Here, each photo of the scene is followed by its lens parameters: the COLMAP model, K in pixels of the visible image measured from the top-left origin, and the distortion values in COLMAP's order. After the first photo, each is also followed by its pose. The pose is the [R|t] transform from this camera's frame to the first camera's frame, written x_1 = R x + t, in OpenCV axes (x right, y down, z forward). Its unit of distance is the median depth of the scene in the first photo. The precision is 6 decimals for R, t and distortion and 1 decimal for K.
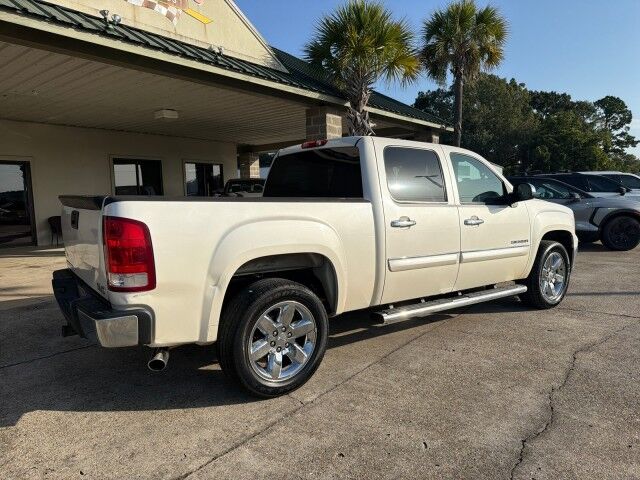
lens RADIAL K [[451.2, 0, 321.8], [0, 451.2, 243.9], [0, 0, 1]] dist [0.032628, -0.043362]
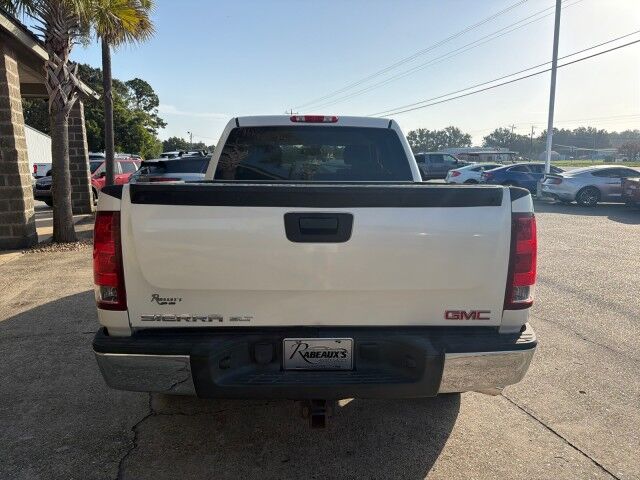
lens RADIAL K [[451.2, 0, 322.0], [0, 451.2, 239.9], [0, 0, 1]] dist [0.032628, -0.043362]
pose [[0.580047, -0.114702, 0.806467, -0.604578], [0.077977, 0.993309, 0.085192, -0.050328], [-0.810842, 0.013471, 0.585110, 0.392881]]
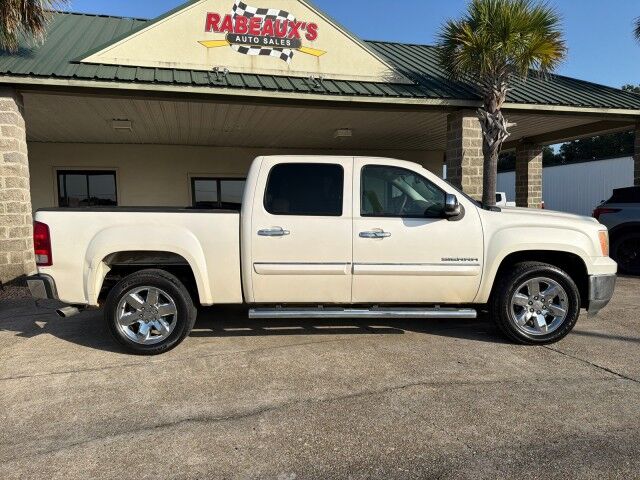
lens RADIAL K [[451.2, 0, 317.5], [0, 451.2, 241.3], [0, 0, 1]] dist [0.032628, -0.043362]
pose [[0.814443, 0.050602, -0.578033, 0.653096], [-0.060046, 0.998192, 0.002779, -0.023577], [0.577128, 0.032446, 0.816009, 0.104167]]
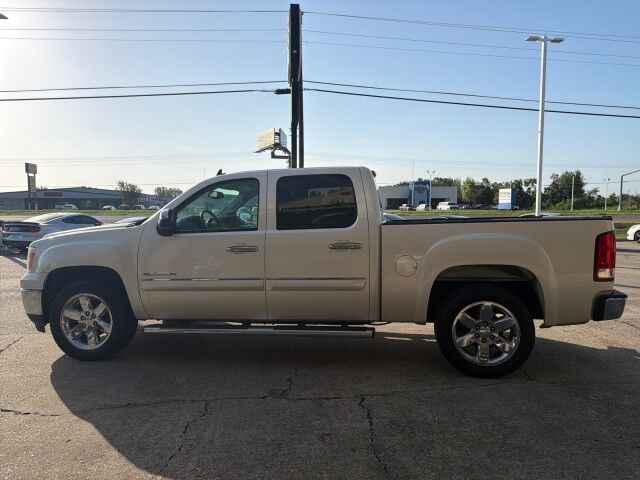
lens RADIAL K [[451.2, 0, 322.6], [0, 451.2, 238.0], [0, 0, 1]] dist [0.032628, -0.043362]
pose [[-0.697714, -0.022137, 0.716034, -0.608062], [0.092266, 0.988421, 0.120464, -0.171846], [-0.710409, 0.150115, -0.687593, 1.544274]]
